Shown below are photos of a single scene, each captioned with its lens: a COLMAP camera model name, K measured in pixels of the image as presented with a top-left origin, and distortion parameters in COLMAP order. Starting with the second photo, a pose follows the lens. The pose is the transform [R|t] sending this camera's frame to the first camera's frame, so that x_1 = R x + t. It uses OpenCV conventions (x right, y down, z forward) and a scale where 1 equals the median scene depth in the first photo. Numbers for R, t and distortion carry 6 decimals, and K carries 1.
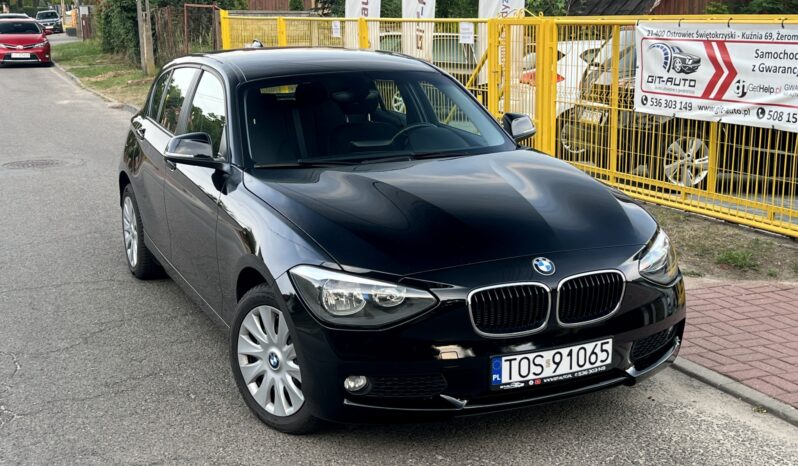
lens RADIAL K [[1024.4, 0, 393.7], [0, 1024.4, 237.4], [0, 0, 1]] dist [0.193539, -0.579093]
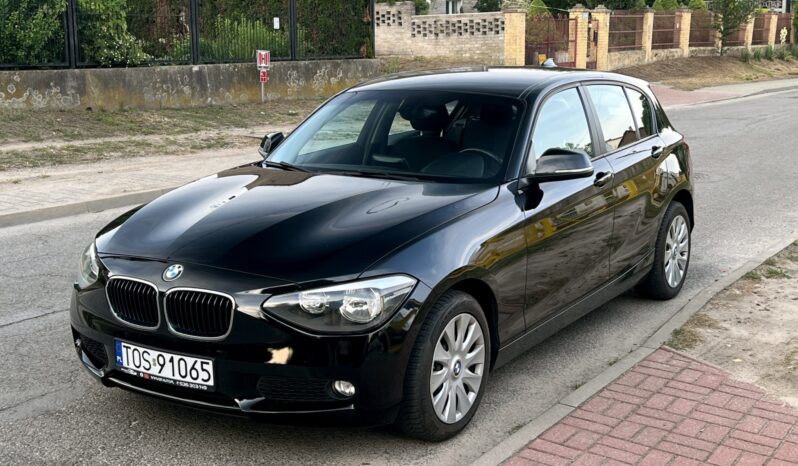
lens RADIAL K [[1024.4, 0, 393.7], [0, 1024.4, 237.4], [0, 0, 1]] dist [0.193539, -0.579093]
pose [[0.547436, 0.172943, -0.818783, 1.107635], [-0.185044, 0.979210, 0.083108, -0.134537], [0.816133, 0.106014, 0.568056, 0.568175]]
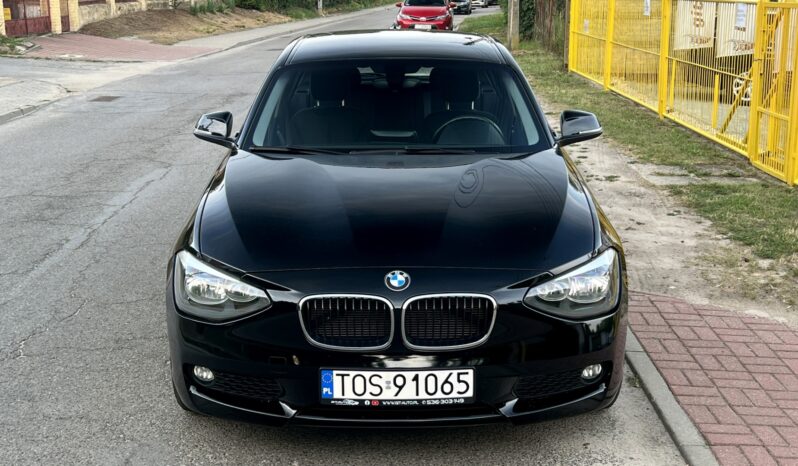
lens RADIAL K [[1024.4, 0, 393.7], [0, 1024.4, 237.4], [0, 0, 1]] dist [0.193539, -0.579093]
pose [[0.913910, 0.108230, -0.391222, 0.489933], [-0.098246, 0.994121, 0.045513, -0.051344], [0.393847, -0.003159, 0.919170, 0.147940]]
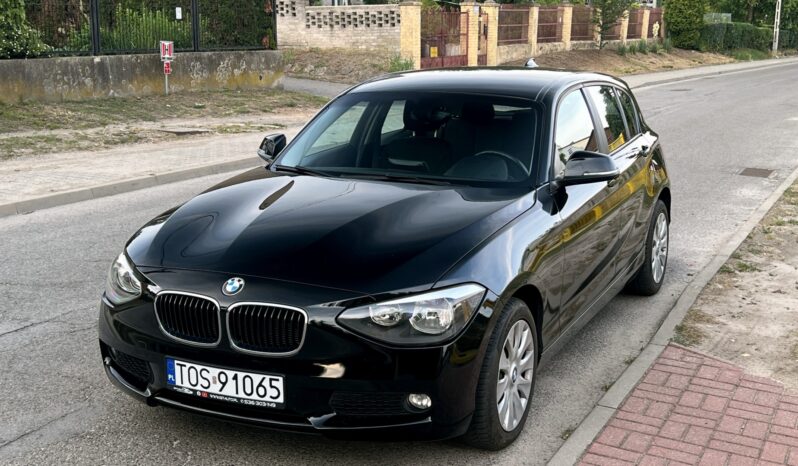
lens RADIAL K [[1024.3, 0, 399.0], [0, 1024.3, 233.0], [0, 0, 1]] dist [0.183675, -0.530290]
pose [[0.650393, 0.167645, -0.740867, 0.975718], [-0.178608, 0.981747, 0.065355, -0.116932], [0.738301, 0.089819, 0.668464, 0.429008]]
